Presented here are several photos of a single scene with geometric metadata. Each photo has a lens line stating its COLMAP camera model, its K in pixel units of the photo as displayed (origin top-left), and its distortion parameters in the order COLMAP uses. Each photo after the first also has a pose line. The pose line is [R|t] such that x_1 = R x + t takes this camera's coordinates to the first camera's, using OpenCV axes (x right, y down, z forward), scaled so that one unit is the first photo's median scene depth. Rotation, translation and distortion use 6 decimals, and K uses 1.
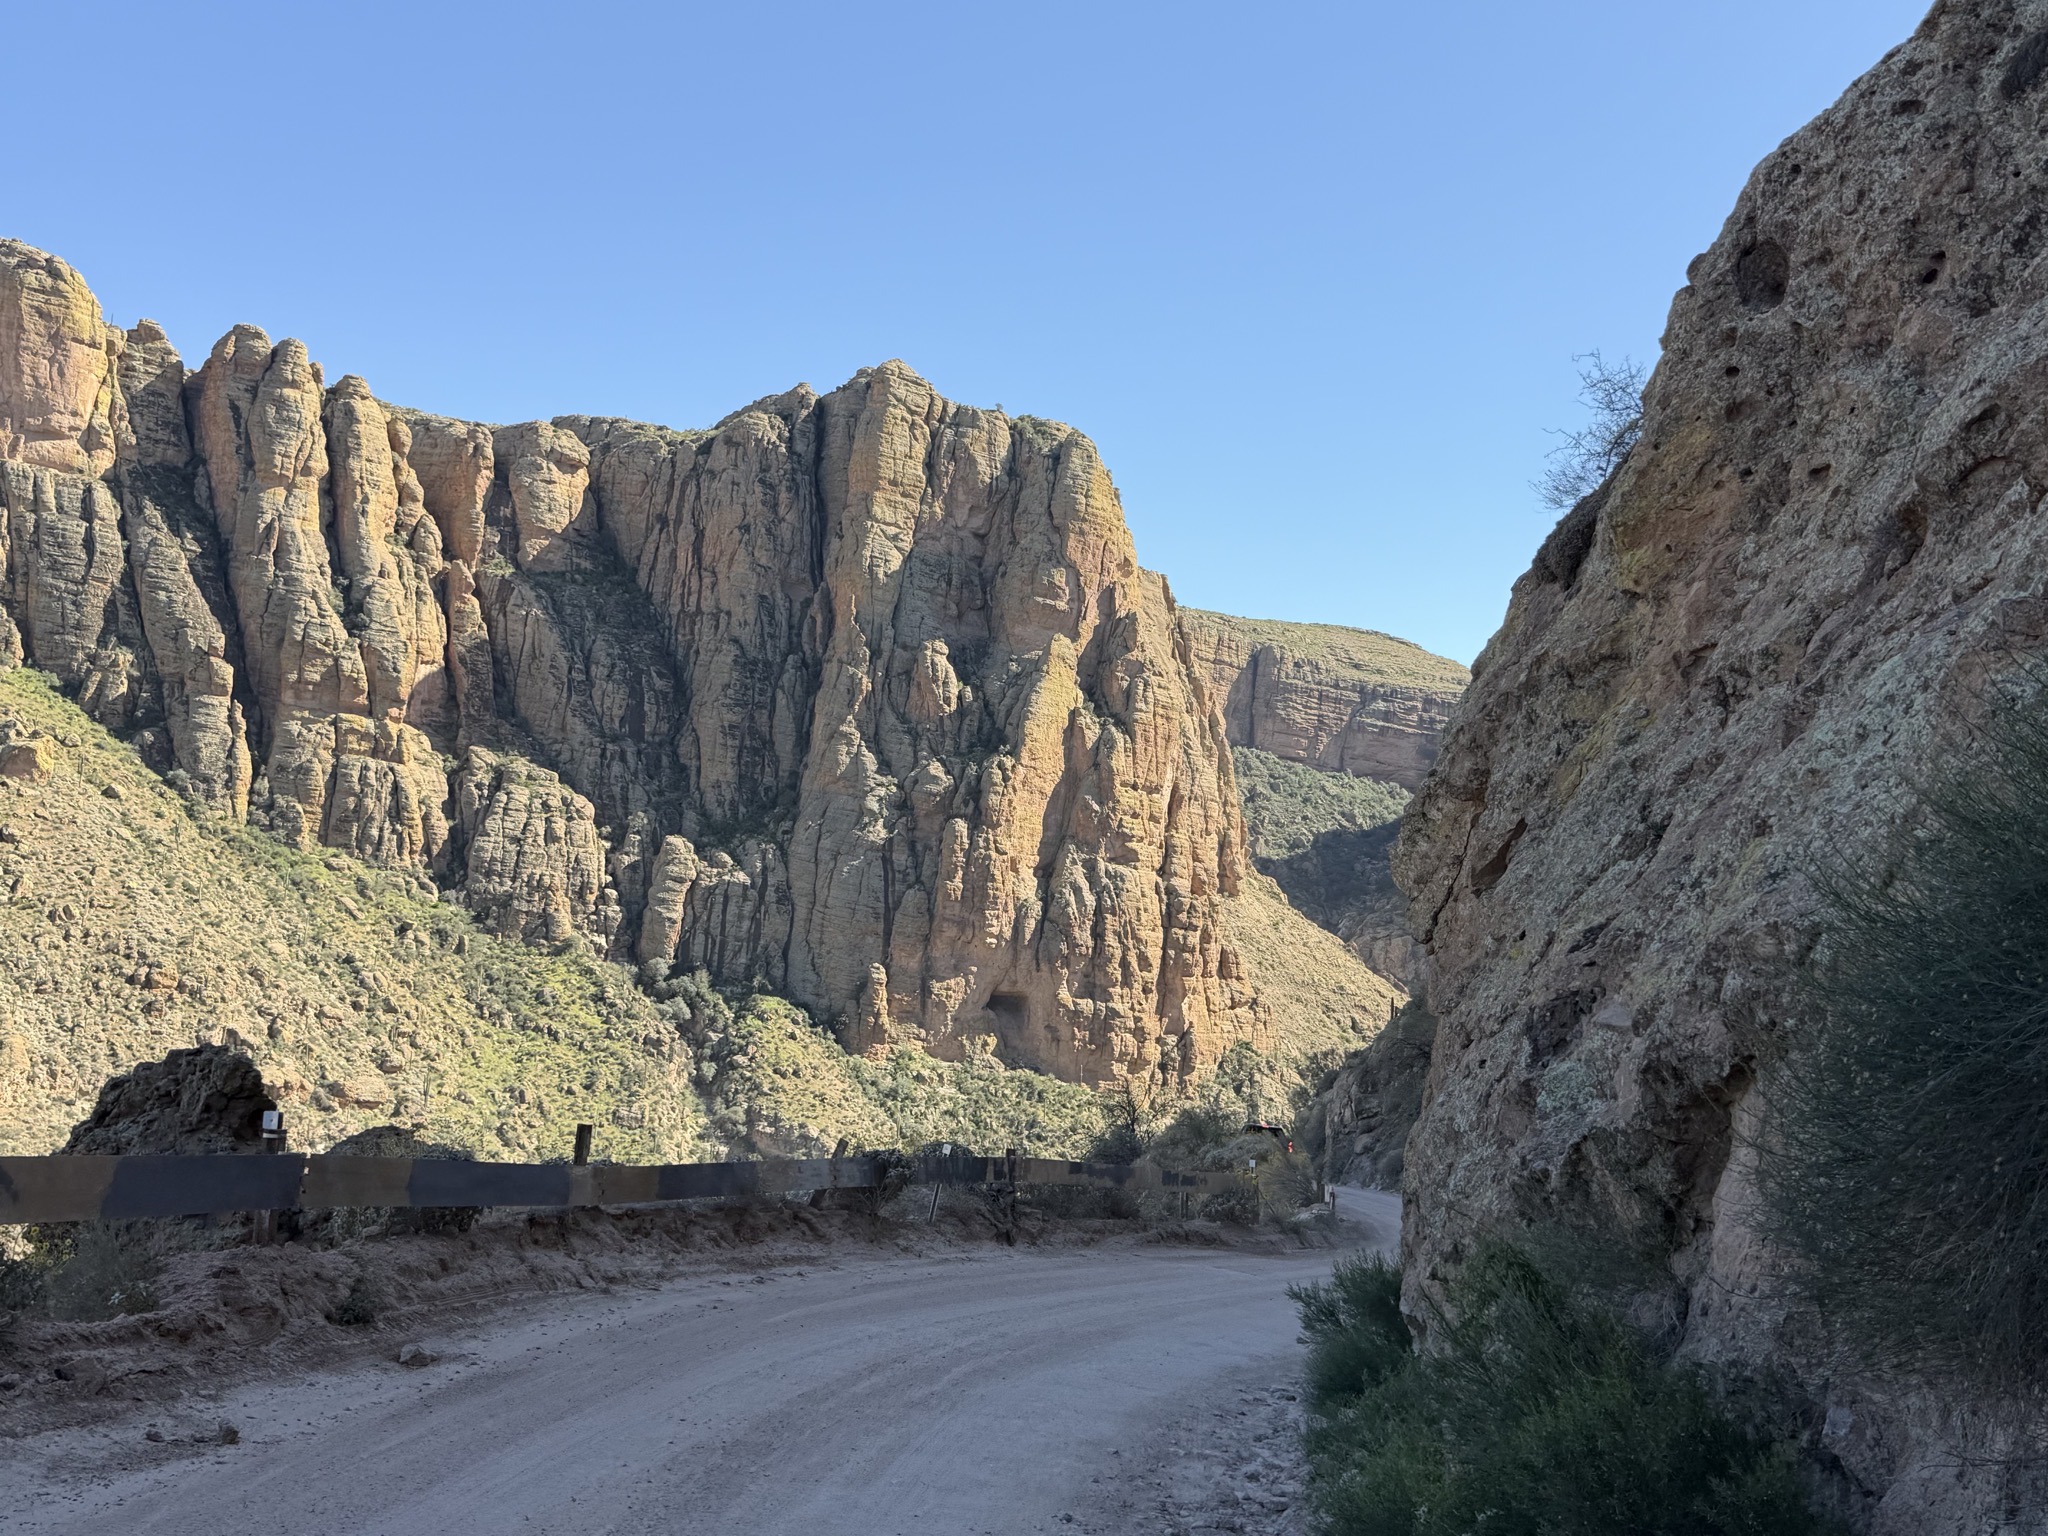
lens RADIAL K [[1969.9, 0, 1013.6], [0, 1969.9, 741.0], [0, 0, 1]] dist [0.175627, -0.421112]
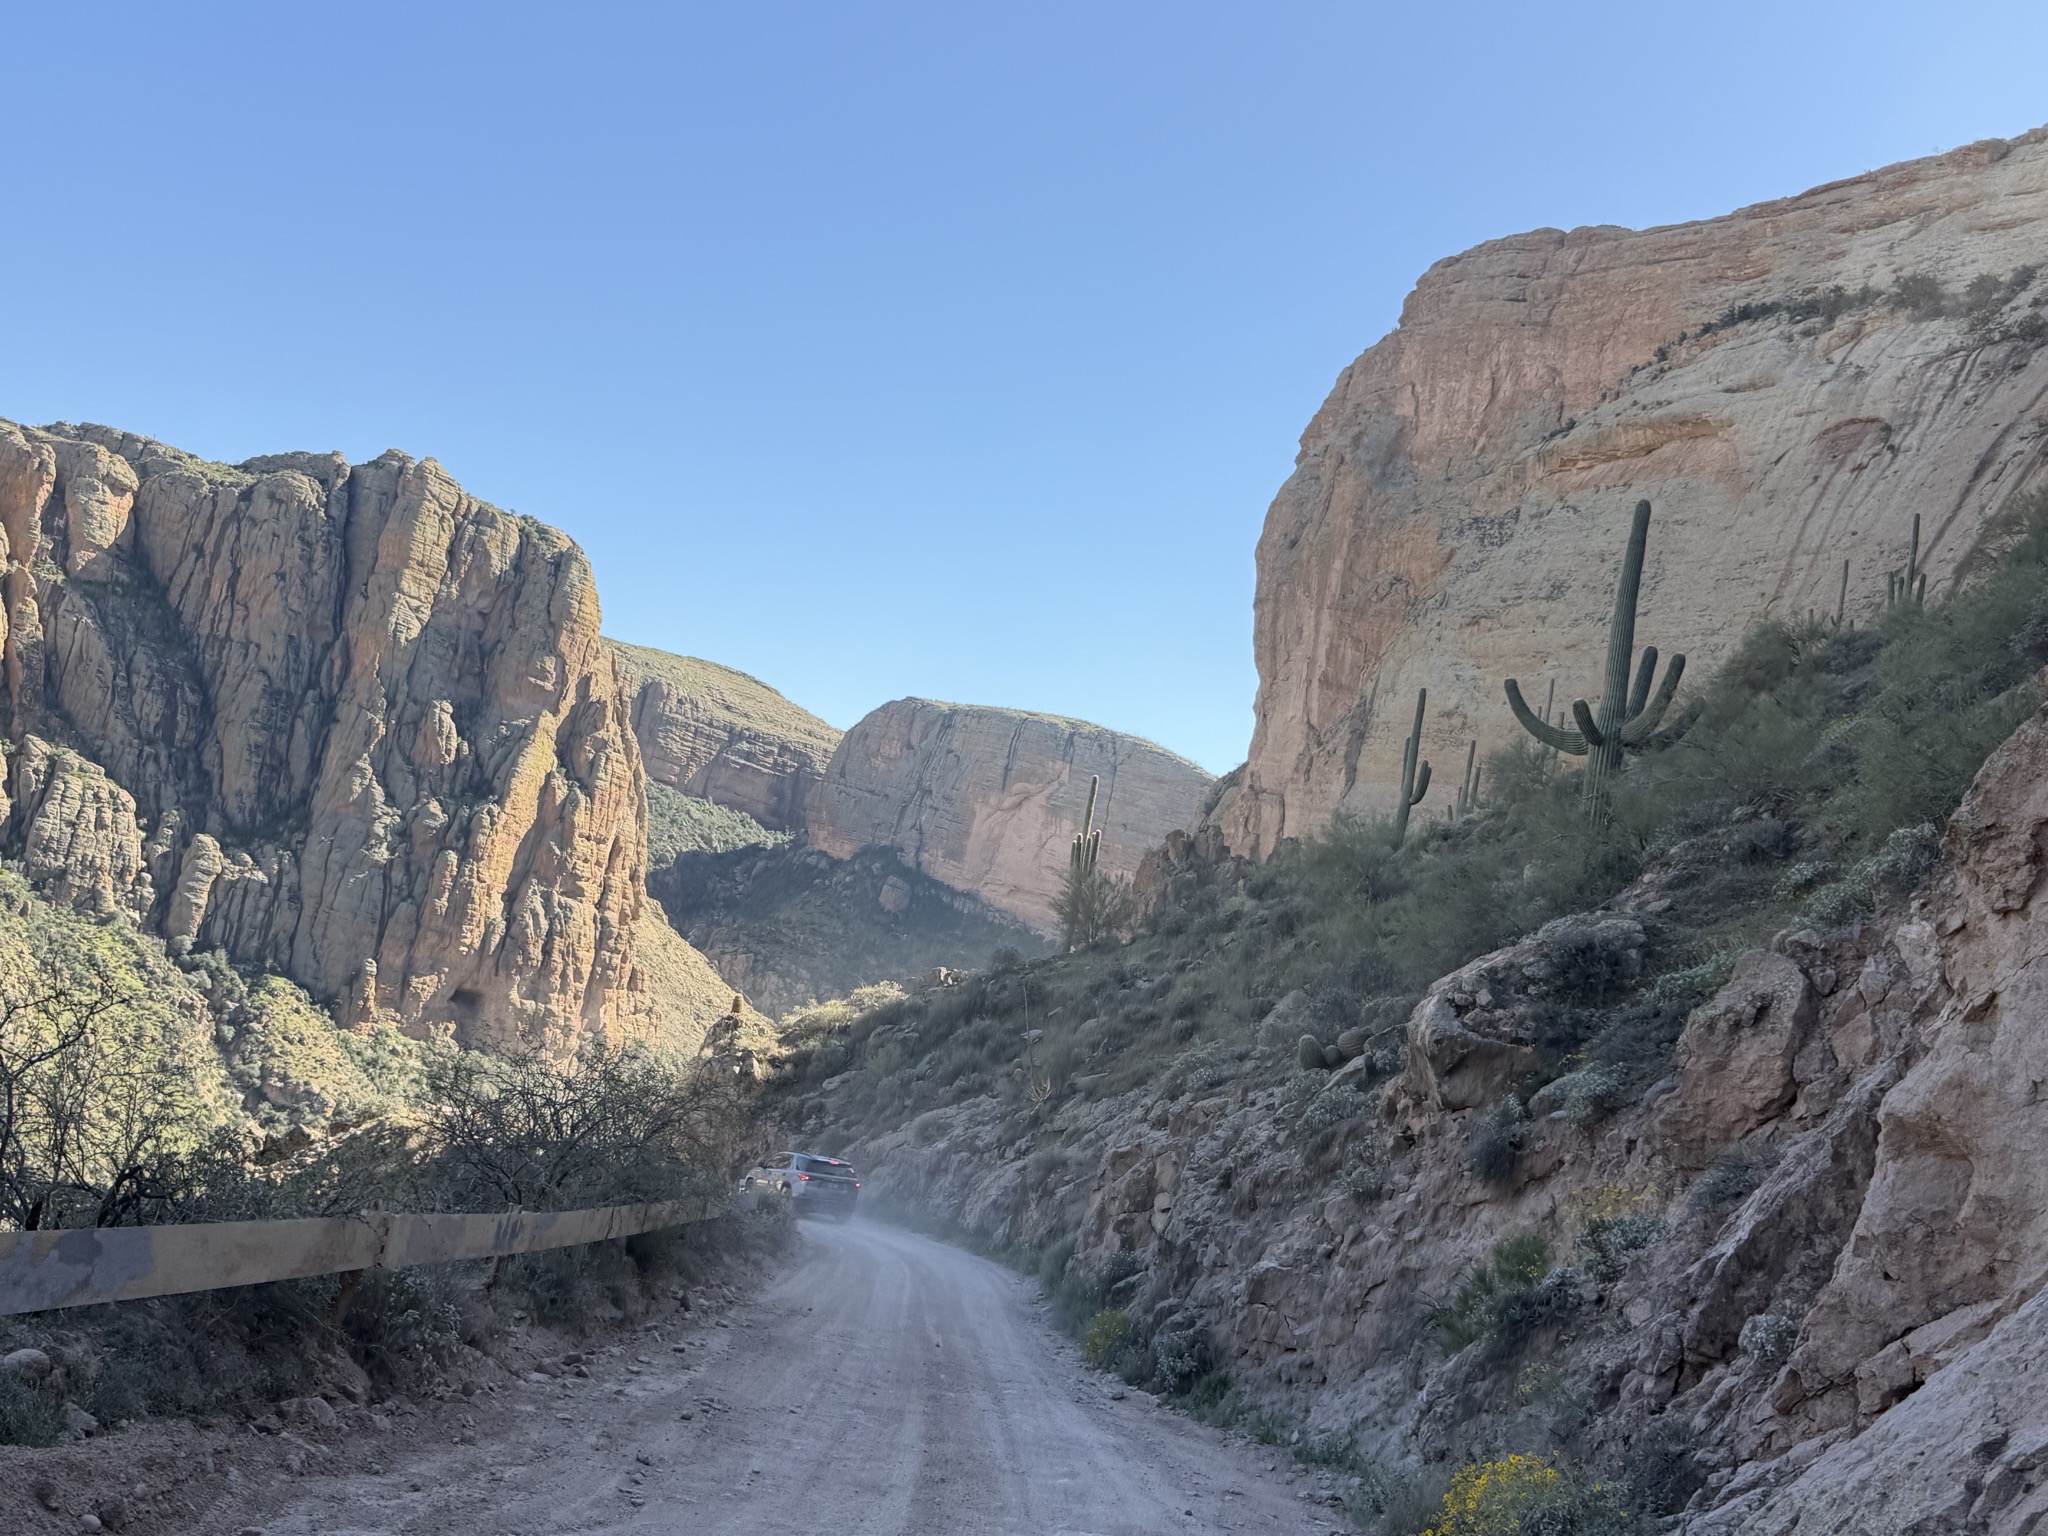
lens RADIAL K [[1969.9, 0, 1013.6], [0, 1969.9, 741.0], [0, 0, 1]] dist [0.175627, -0.421112]
pose [[0.928412, 0.144796, 0.342177, -0.134703], [-0.151880, 0.988380, -0.006155, -0.074315], [-0.339092, -0.046256, 0.939615, -0.312166]]
